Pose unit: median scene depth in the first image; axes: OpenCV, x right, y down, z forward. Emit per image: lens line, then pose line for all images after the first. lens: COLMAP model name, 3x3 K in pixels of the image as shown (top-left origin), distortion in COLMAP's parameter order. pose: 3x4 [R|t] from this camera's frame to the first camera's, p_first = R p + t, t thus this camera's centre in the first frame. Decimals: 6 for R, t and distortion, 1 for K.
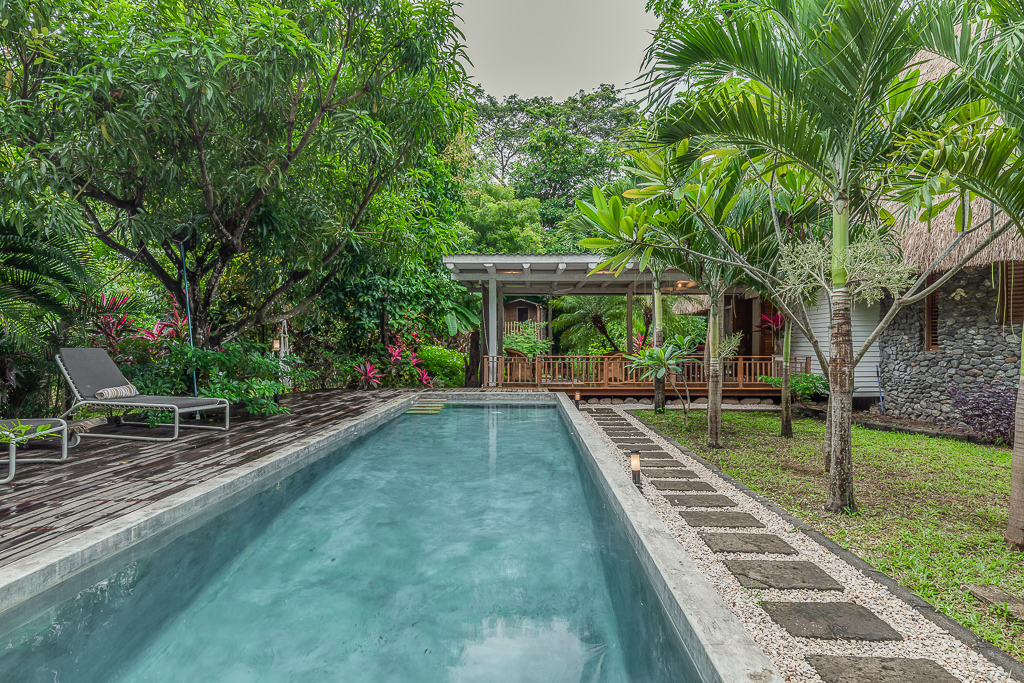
lens RADIAL K [[566.3, 0, 512.7], [0, 566.3, 339.0], [0, 0, 1]] dist [0.008223, 0.000272]
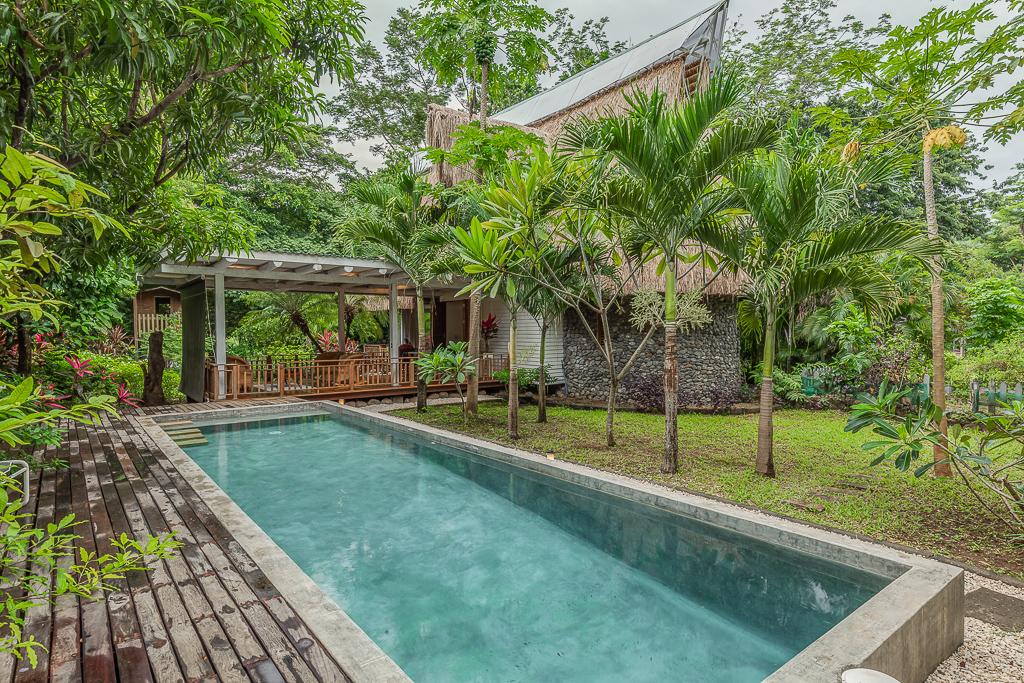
lens RADIAL K [[566.3, 0, 518.9], [0, 566.3, 342.3], [0, 0, 1]] dist [0.008223, 0.000272]
pose [[0.766917, -0.017618, 0.641505, -0.408852], [-0.000984, 0.999590, 0.028628, -0.047082], [-0.641746, -0.022587, 0.766585, 0.077996]]
